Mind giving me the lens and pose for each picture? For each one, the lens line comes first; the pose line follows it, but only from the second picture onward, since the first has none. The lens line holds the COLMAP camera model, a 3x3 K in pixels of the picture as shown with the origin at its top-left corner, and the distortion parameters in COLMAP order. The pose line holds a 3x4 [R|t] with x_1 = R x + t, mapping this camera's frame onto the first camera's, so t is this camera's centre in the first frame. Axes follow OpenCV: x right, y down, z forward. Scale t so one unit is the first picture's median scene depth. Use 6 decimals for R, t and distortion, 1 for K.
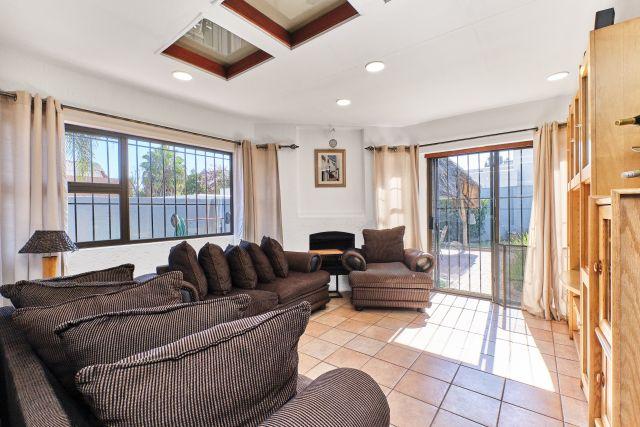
lens RADIAL K [[283.1, 0, 320.0], [0, 283.1, 211.6], [0, 0, 1]] dist [-0.006681, -0.000053]
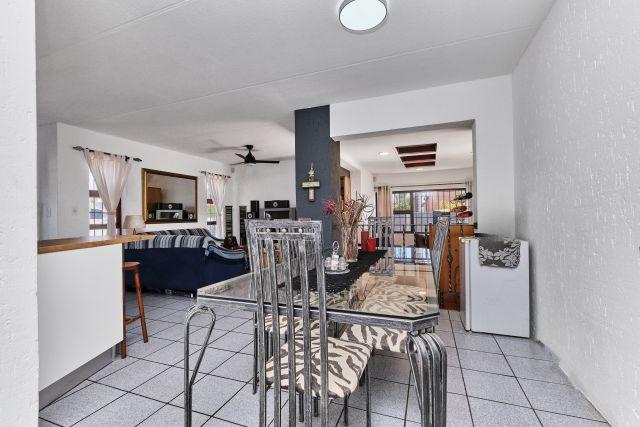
lens RADIAL K [[283.1, 0, 319.7], [0, 283.1, 215.6], [0, 0, 1]] dist [-0.006681, -0.000053]
pose [[0.281041, 0.009888, -0.959645, 1.100490], [-0.000230, 0.999948, 0.010236, -0.052453], [0.959696, -0.002656, 0.281029, -0.376442]]
